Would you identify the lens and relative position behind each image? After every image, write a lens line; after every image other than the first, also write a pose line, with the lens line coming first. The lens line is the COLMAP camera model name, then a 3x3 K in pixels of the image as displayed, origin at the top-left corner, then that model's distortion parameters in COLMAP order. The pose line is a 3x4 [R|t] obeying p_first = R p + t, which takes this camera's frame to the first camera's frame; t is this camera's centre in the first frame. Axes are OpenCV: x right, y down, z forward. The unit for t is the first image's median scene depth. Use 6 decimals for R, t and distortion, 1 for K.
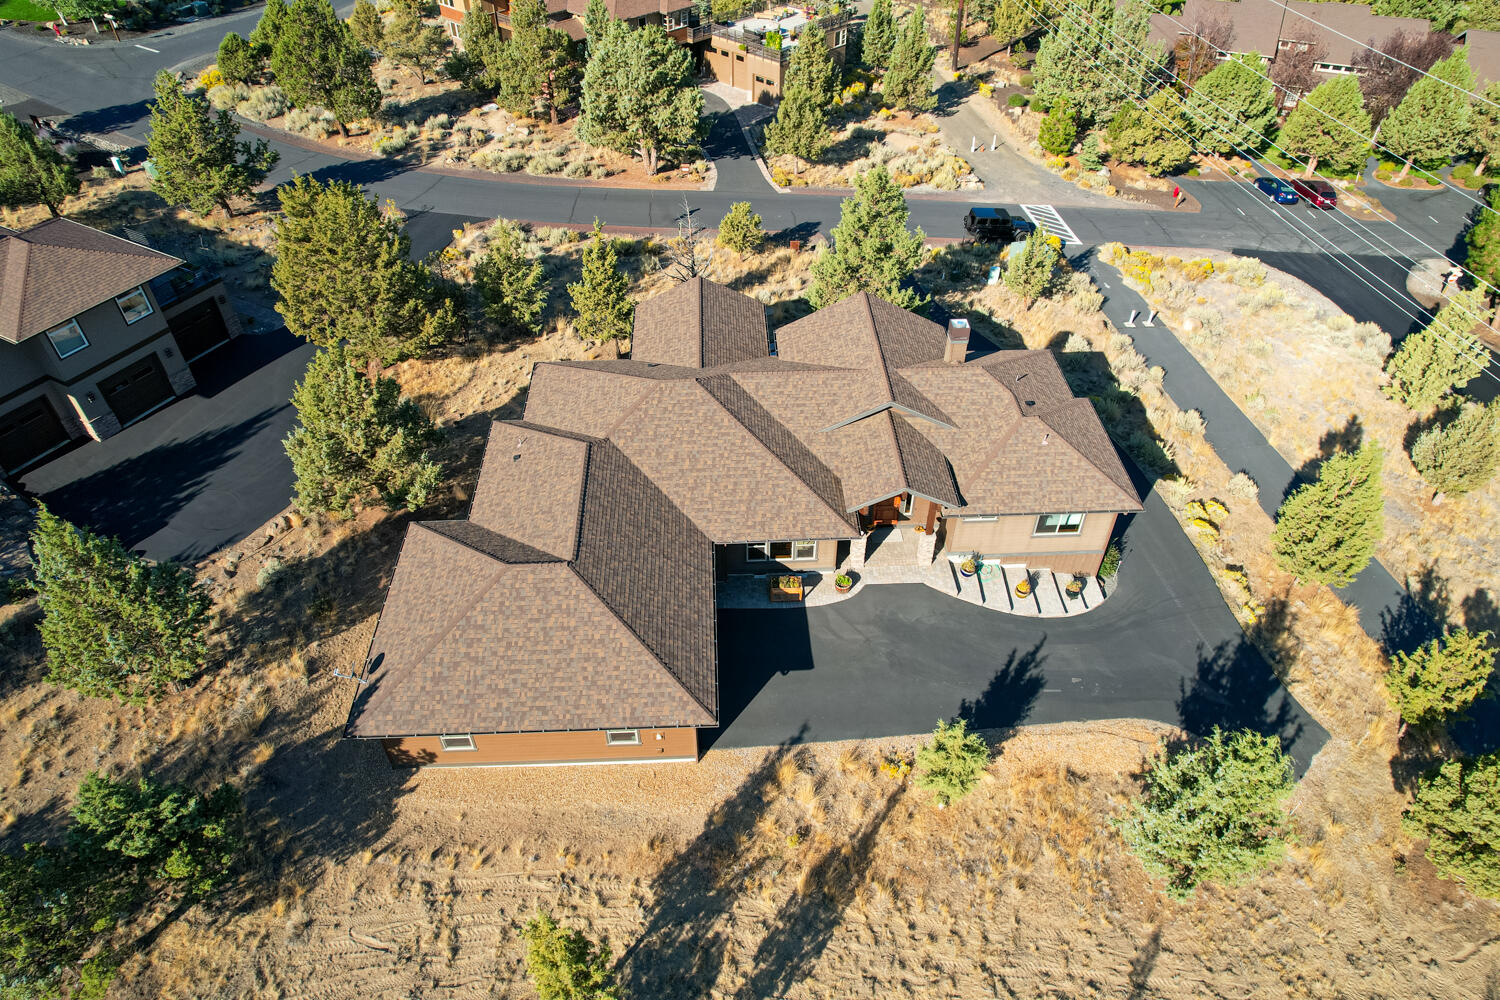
lens RADIAL K [[966.2, 0, 760.7], [0, 966.2, 510.4], [0, 0, 1]] dist [-0.075982, 0.069861]
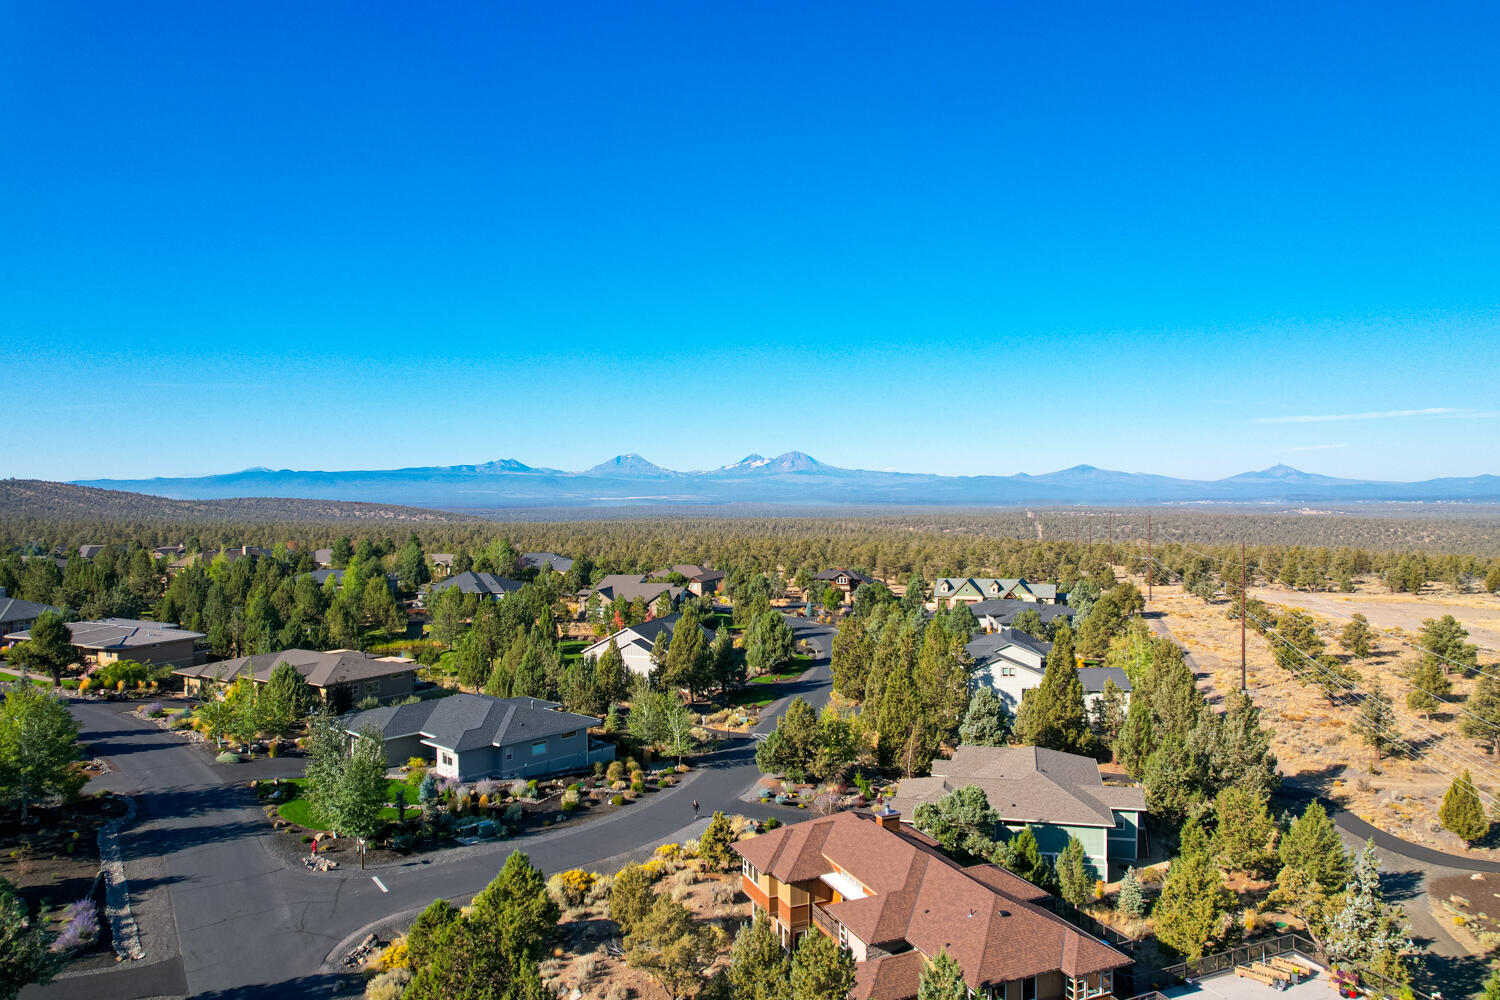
lens RADIAL K [[967.1, 0, 768.6], [0, 967.1, 493.4], [0, 0, 1]] dist [-0.071241, 0.059474]
pose [[0.916170, -0.016930, -0.400433, -0.071773], [-0.259155, 0.737118, -0.624096, -0.702780], [0.305732, 0.675552, 0.670938, 0.777537]]
